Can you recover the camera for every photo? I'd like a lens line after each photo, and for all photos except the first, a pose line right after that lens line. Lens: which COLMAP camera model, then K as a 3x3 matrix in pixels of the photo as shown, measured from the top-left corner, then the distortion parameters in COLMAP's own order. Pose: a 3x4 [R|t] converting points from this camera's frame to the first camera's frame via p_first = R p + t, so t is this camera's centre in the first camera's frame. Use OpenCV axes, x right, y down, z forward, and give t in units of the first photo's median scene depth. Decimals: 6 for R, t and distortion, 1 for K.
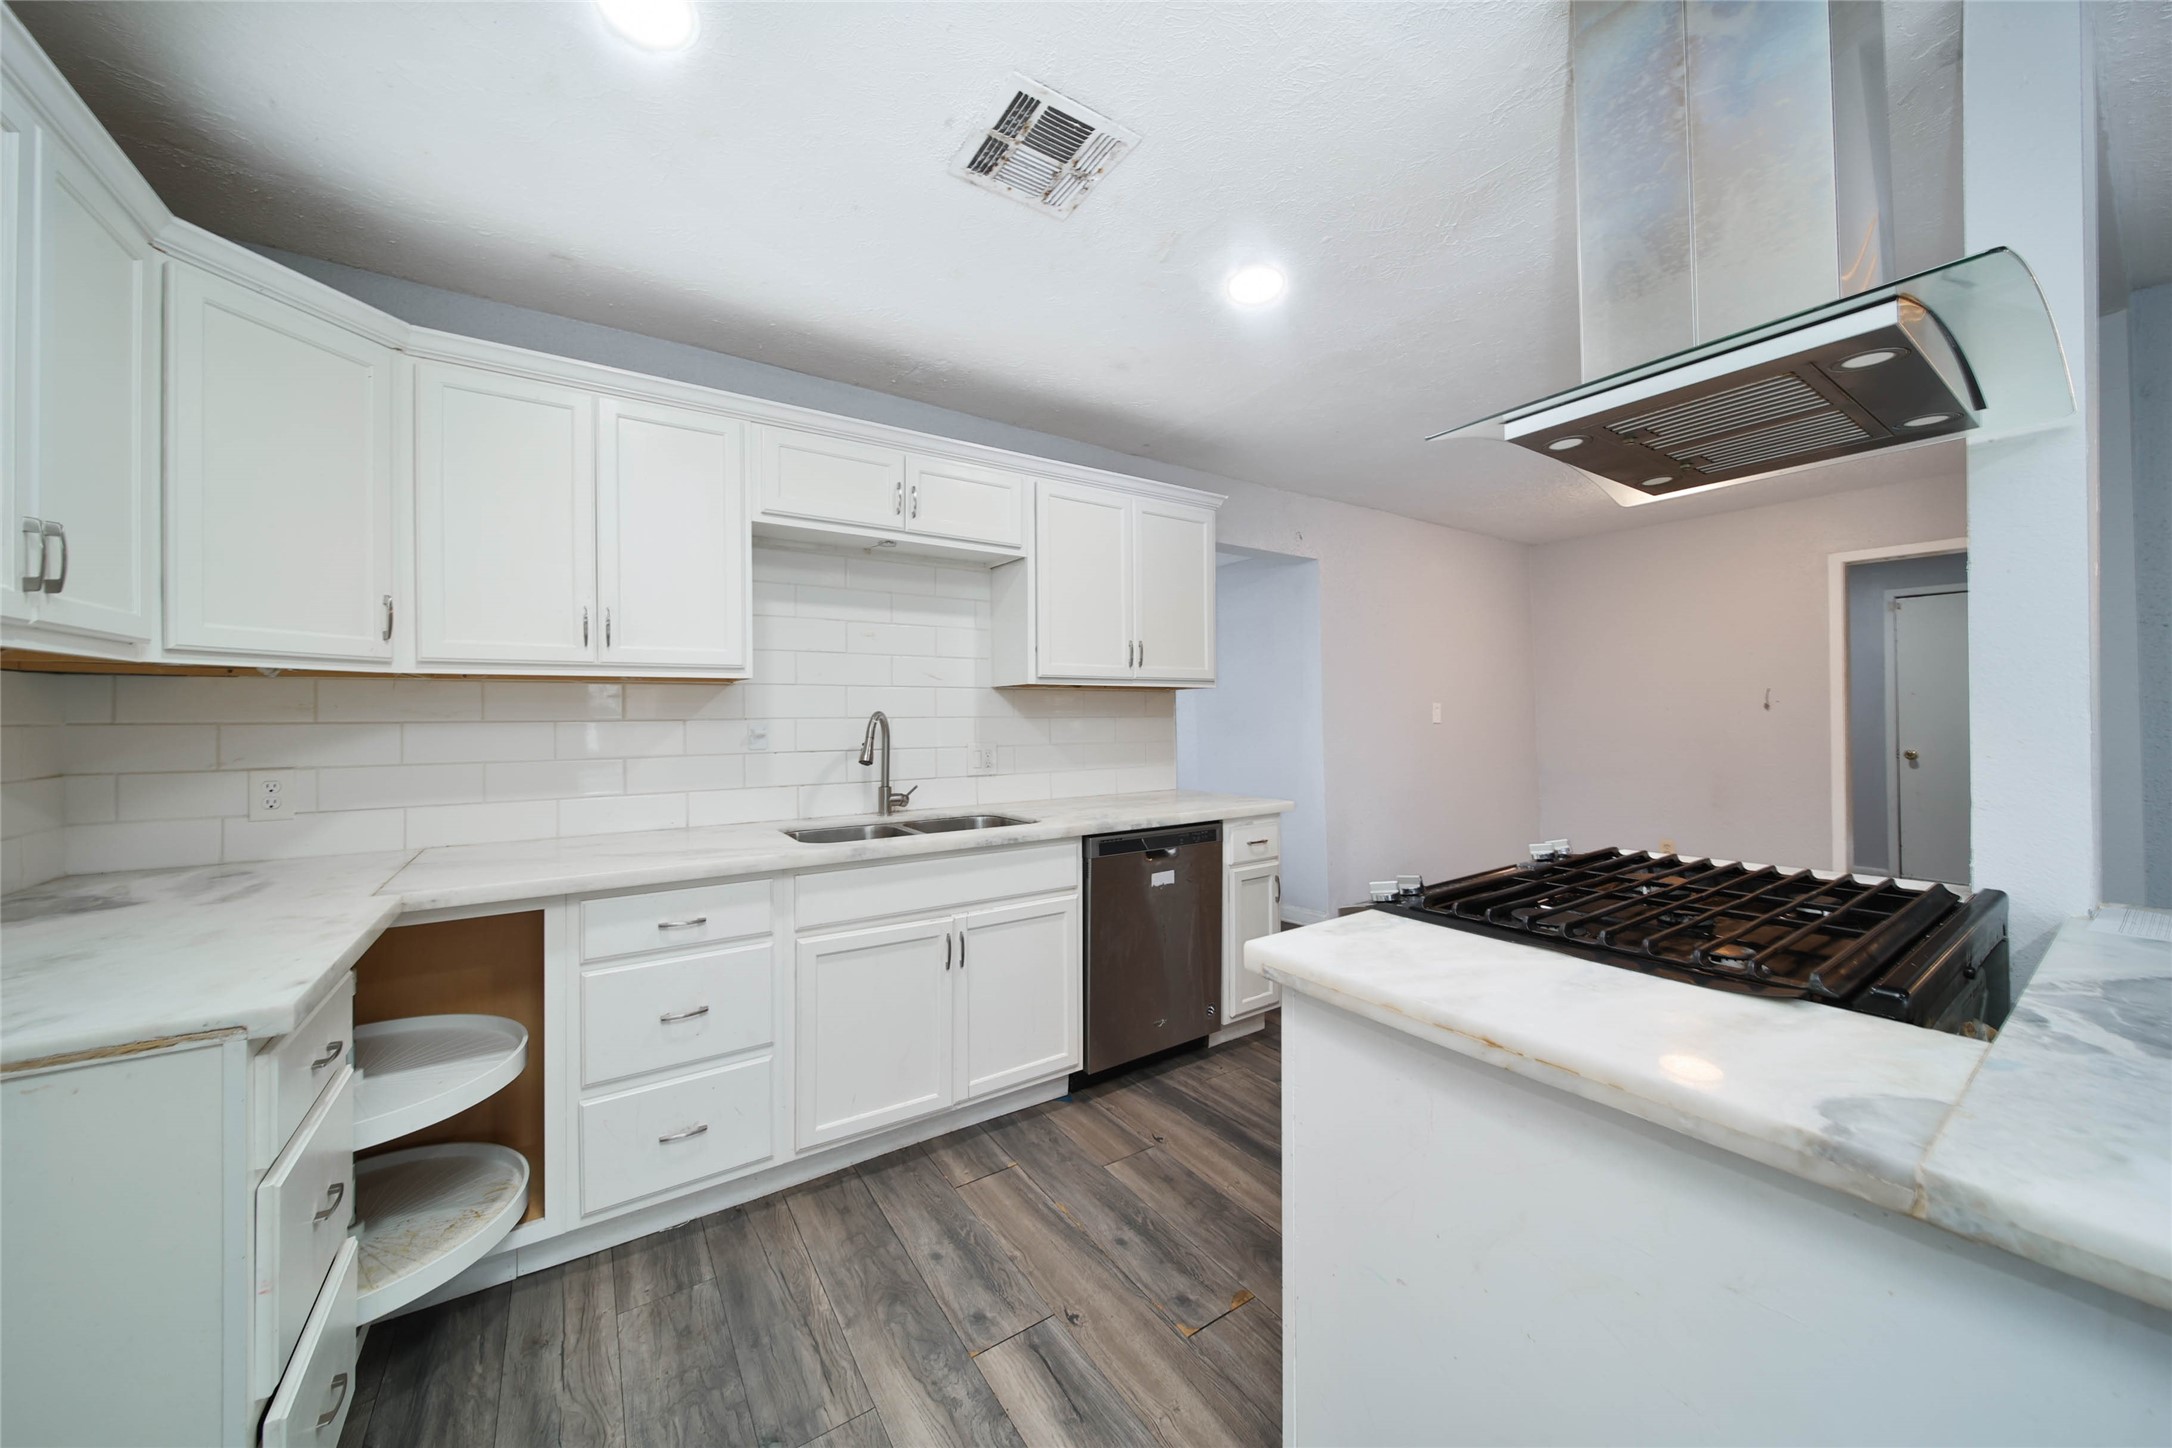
lens RADIAL K [[765.2, 0, 1084.9], [0, 765.2, 718.2], [0, 0, 1]] dist [0.000495, 0.000004]
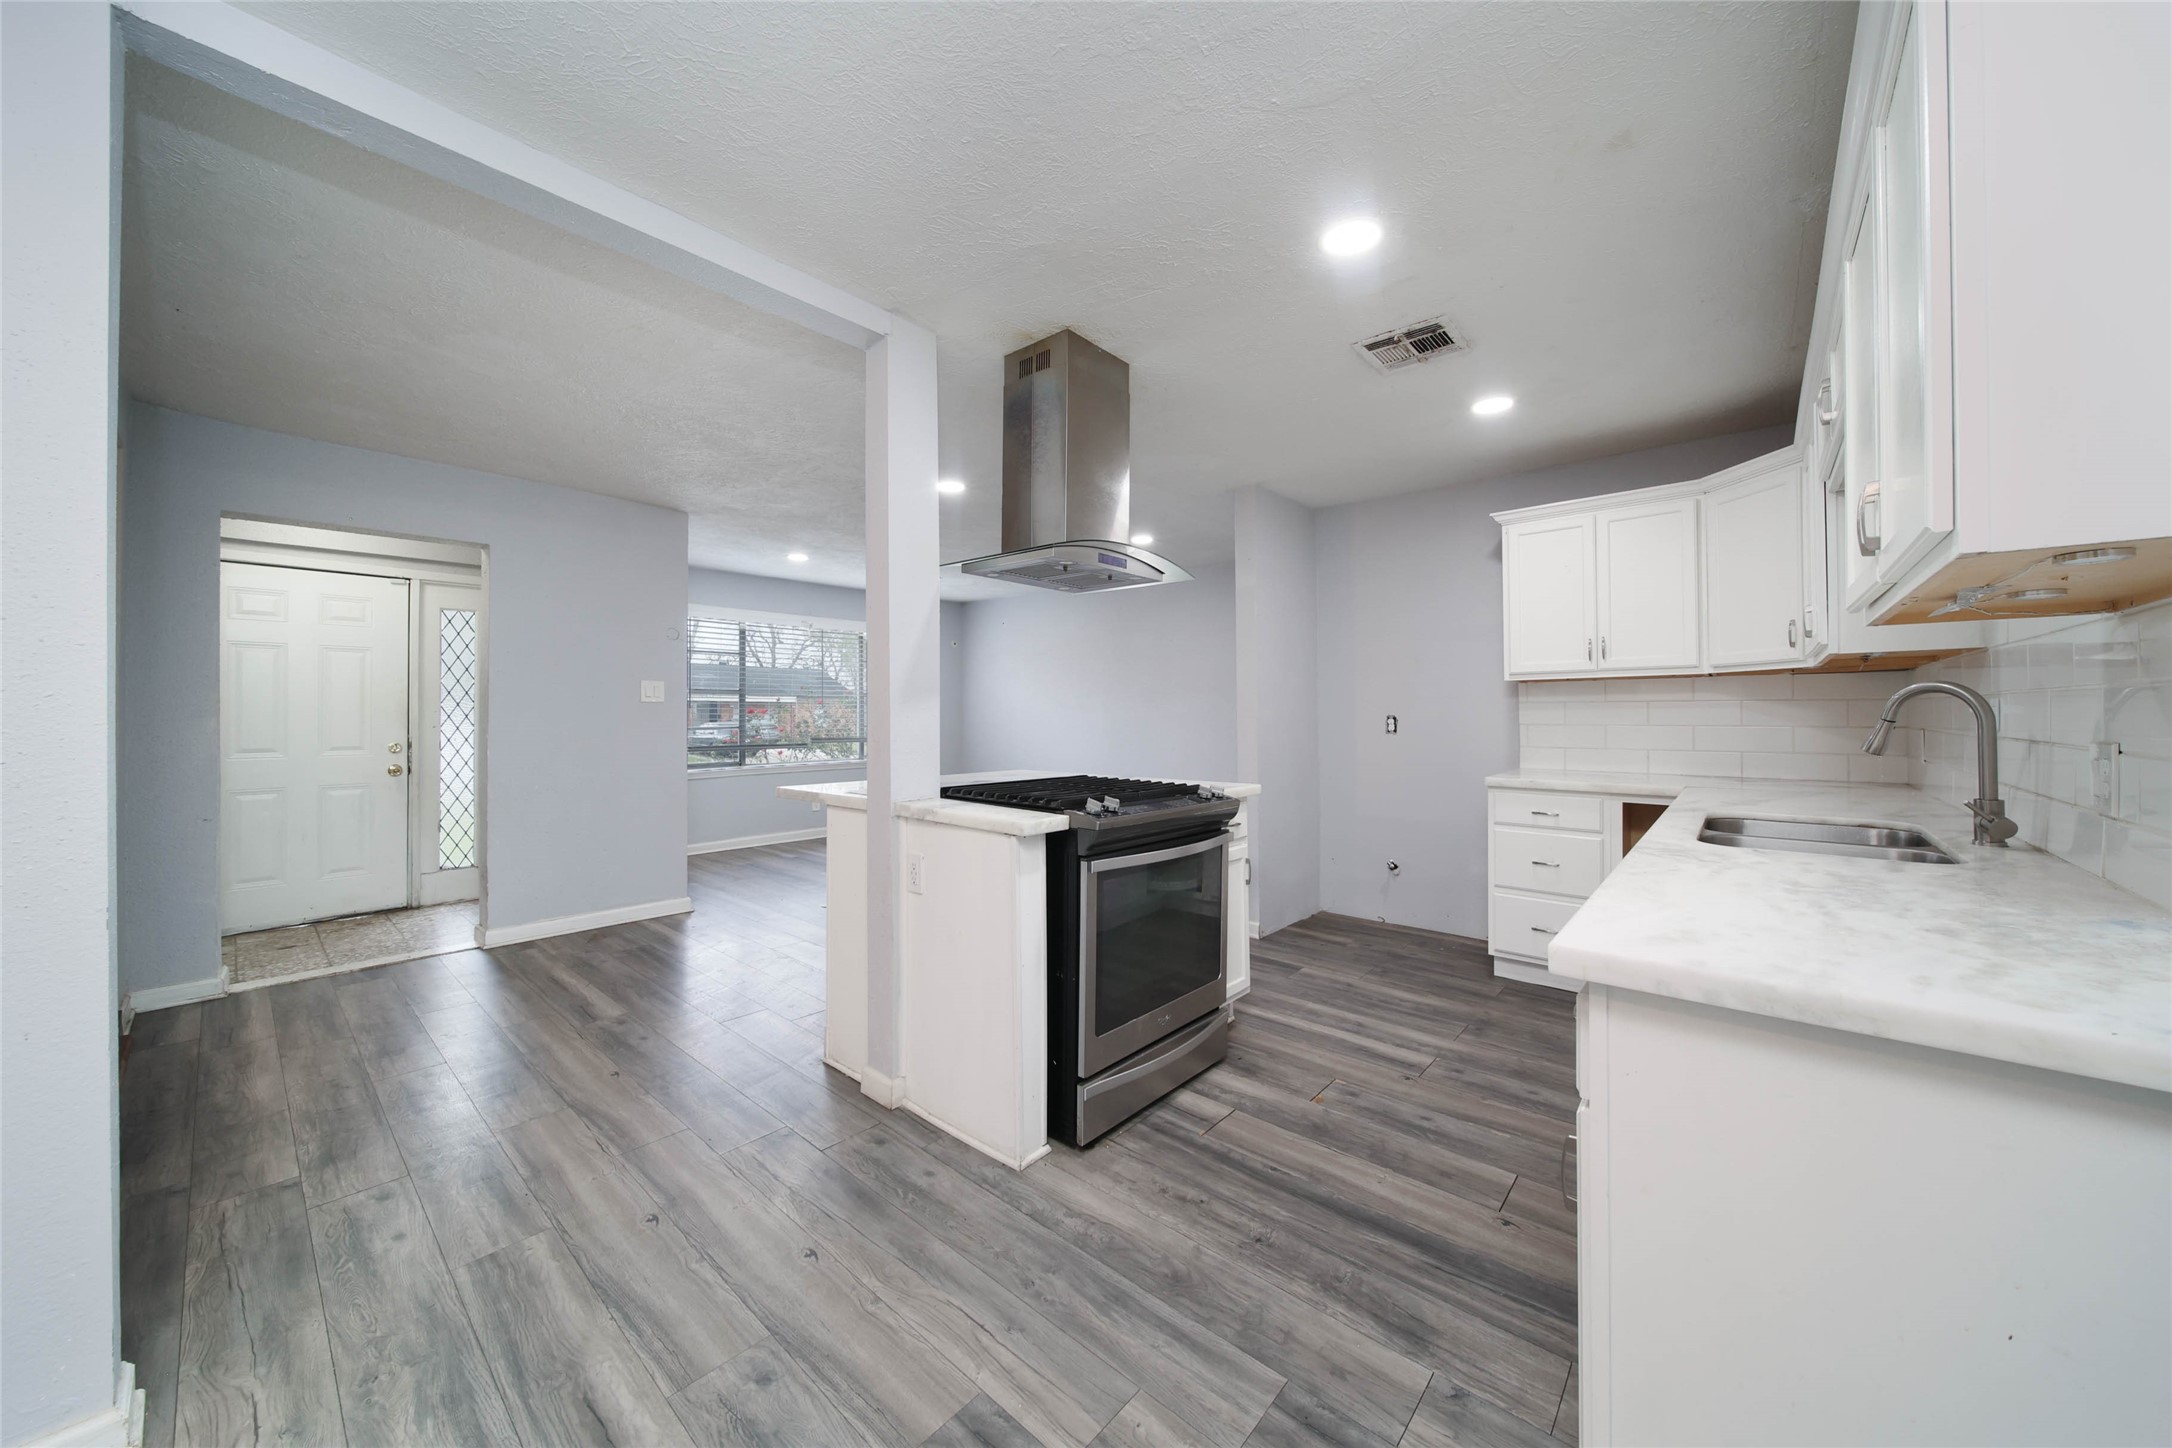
lens RADIAL K [[765.2, 0, 1088.2], [0, 765.2, 716.1], [0, 0, 1]] dist [0.000495, 0.000004]
pose [[-0.968129, 0.006397, -0.250372, 1.013665], [0.008867, 0.999922, -0.008739, 0.048583], [0.250297, -0.010681, -0.968110, 2.382633]]
